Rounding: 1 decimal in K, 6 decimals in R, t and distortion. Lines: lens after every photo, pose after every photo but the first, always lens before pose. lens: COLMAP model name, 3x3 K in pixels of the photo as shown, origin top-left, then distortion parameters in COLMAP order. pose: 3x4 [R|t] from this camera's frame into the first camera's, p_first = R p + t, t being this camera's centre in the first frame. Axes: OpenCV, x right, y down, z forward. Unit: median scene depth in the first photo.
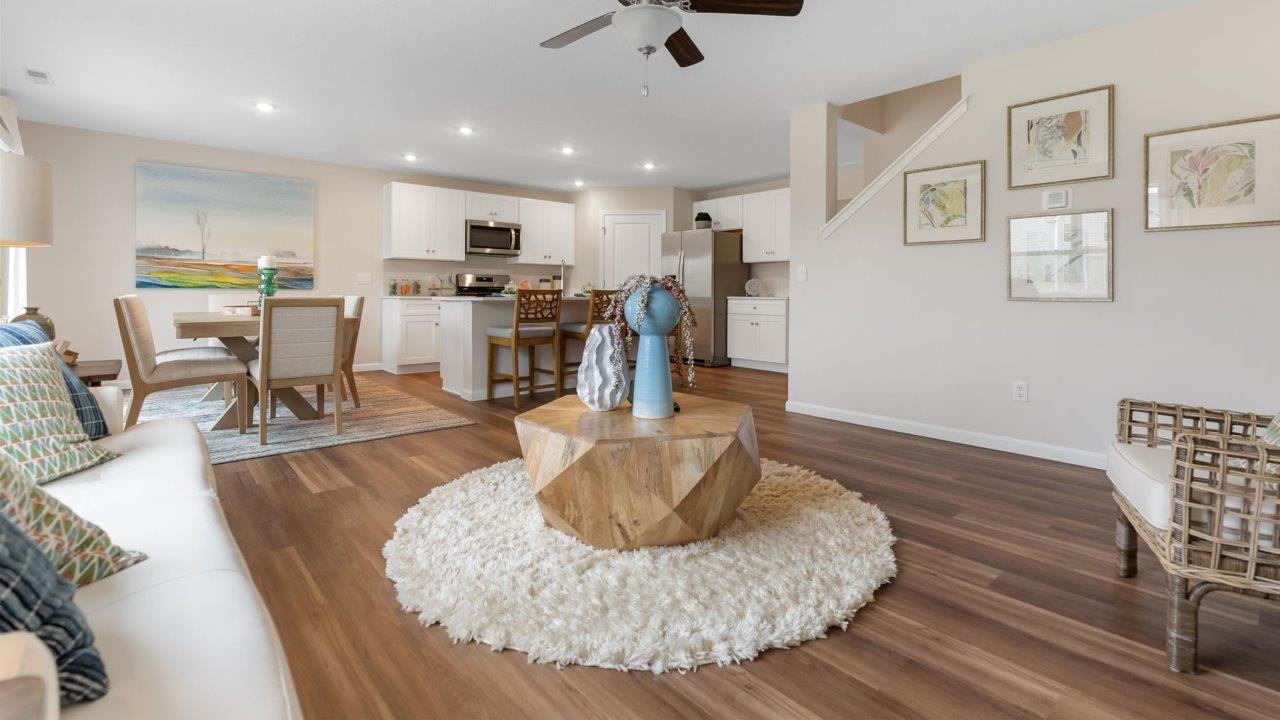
lens RADIAL K [[587.3, 0, 654.0], [0, 587.3, 292.1], [0, 0, 1]] dist [-0.011835, 0.003724]
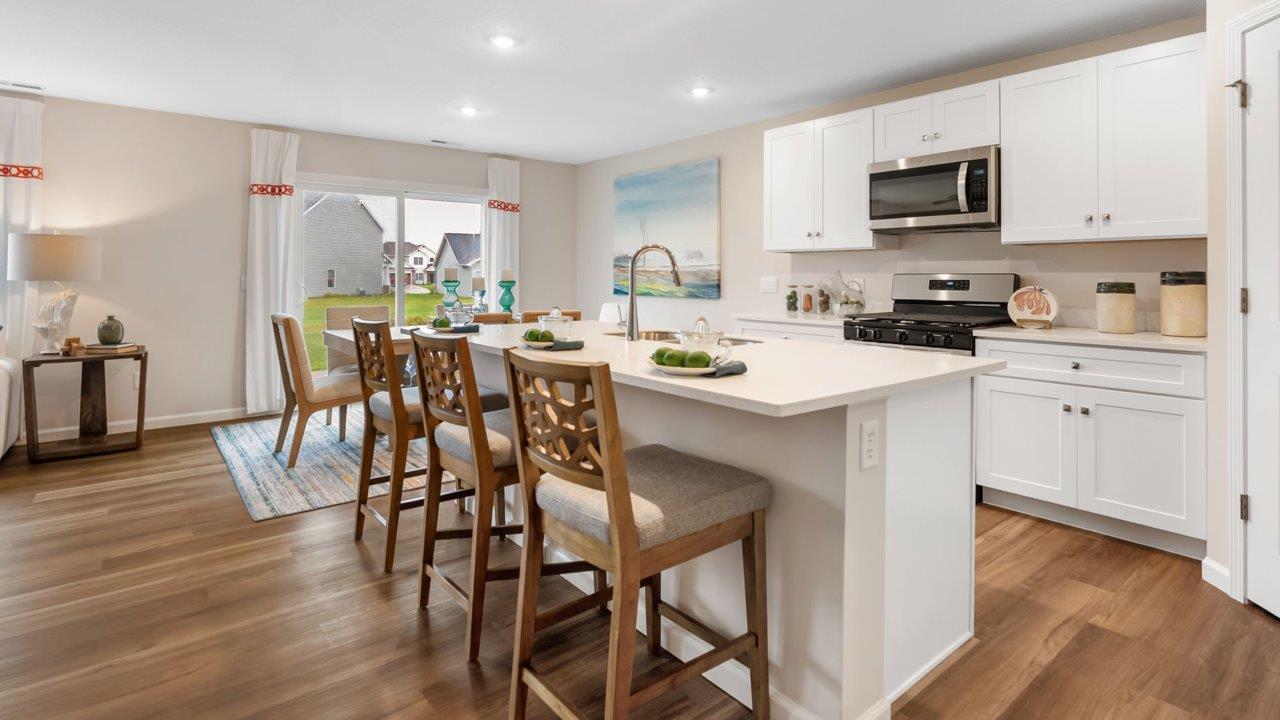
lens RADIAL K [[637.9, 0, 656.3], [0, 637.9, 270.1], [0, 0, 1]] dist [-0.009974, 0.000859]
pose [[-0.038604, -0.014845, -0.999144, 0.229810], [-0.003384, 0.999886, -0.014726, -0.027132], [0.999249, 0.002812, -0.038650, 0.867963]]
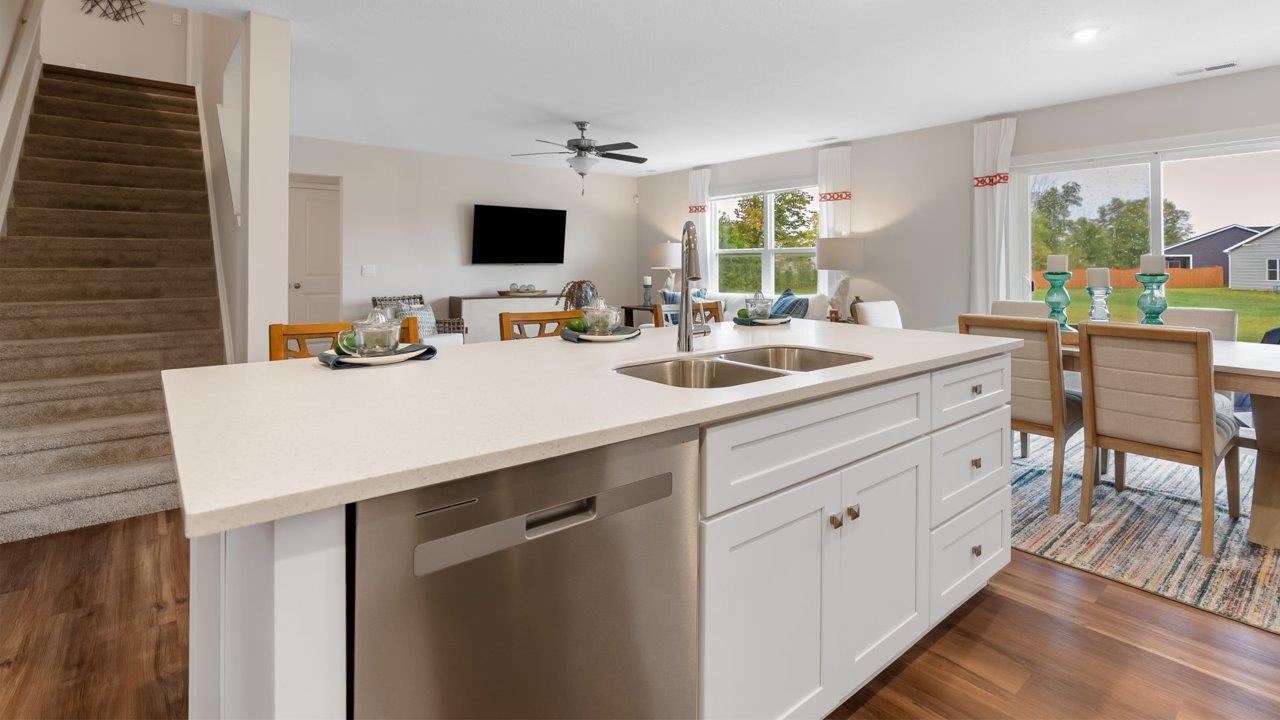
lens RADIAL K [[601.5, 0, 674.8], [0, 601.5, 261.7], [0, 0, 1]] dist [-0.023622, -0.000197]
pose [[-0.999957, -0.007505, 0.005442, -0.121409], [-0.007557, 0.999926, -0.009544, -0.025407], [-0.005370, -0.009585, -0.999940, 1.087527]]
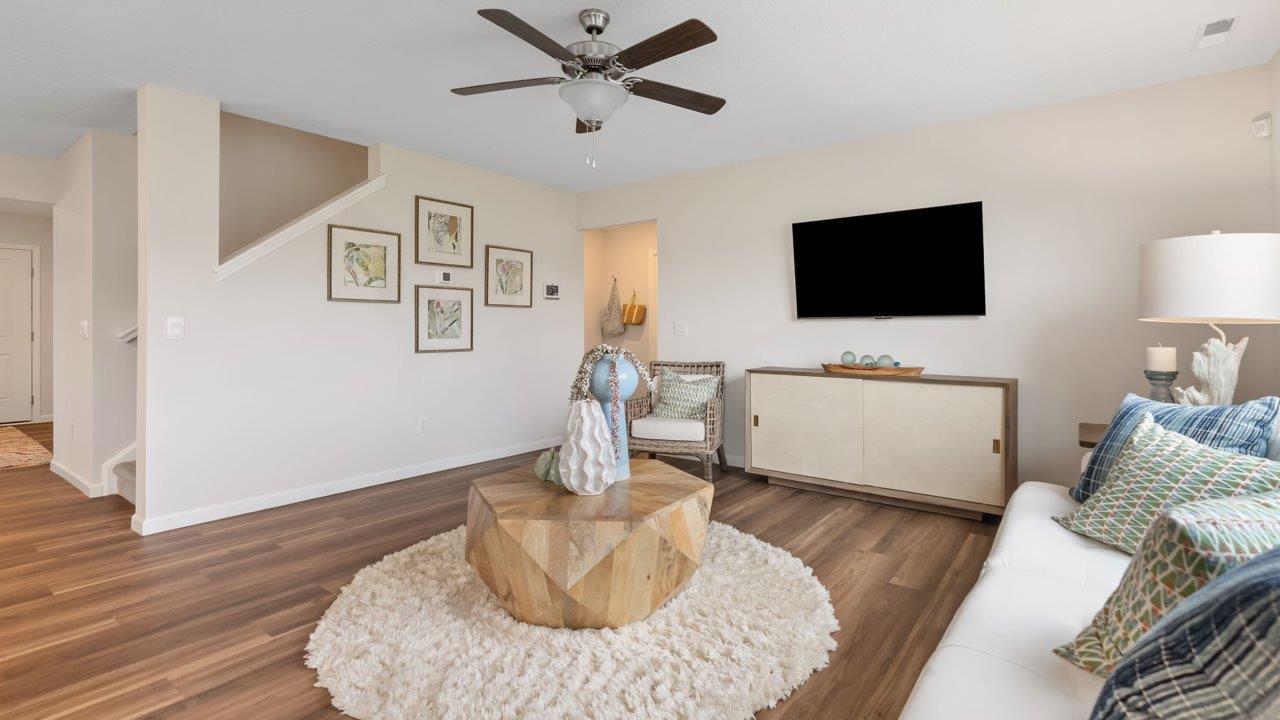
lens RADIAL K [[587.3, 0, 645.5], [0, 587.3, 331.0], [0, 0, 1]] dist [-0.011835, 0.003724]
pose [[-0.190088, -0.008861, 0.981727, -0.351604], [0.000570, 0.999958, 0.009136, -0.021237], [-0.981767, 0.002297, -0.190075, 0.379916]]
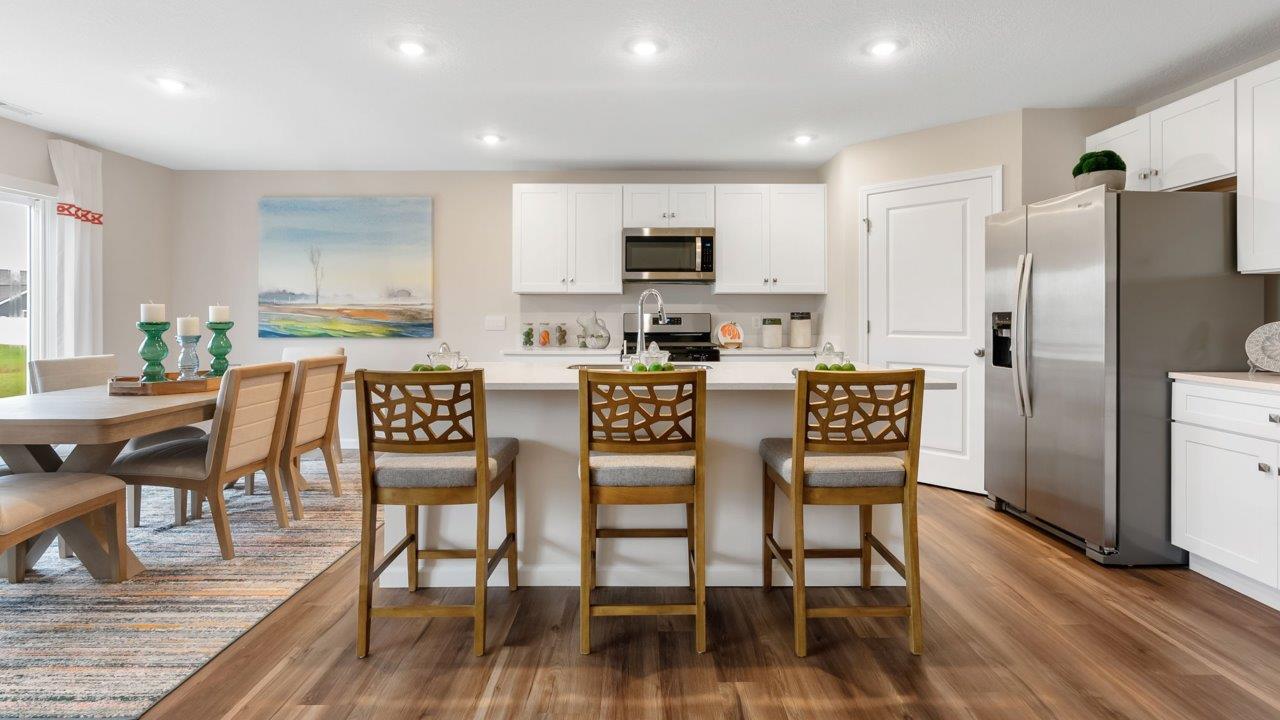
lens RADIAL K [[587.3, 0, 640.7], [0, 587.3, 318.2], [0, 0, 1]] dist [-0.011835, 0.003724]
pose [[0.748694, -0.002503, -0.662911, 0.123303], [0.003184, 0.999995, -0.000181, -0.026875], [0.662909, -0.001975, 0.748698, 0.551006]]
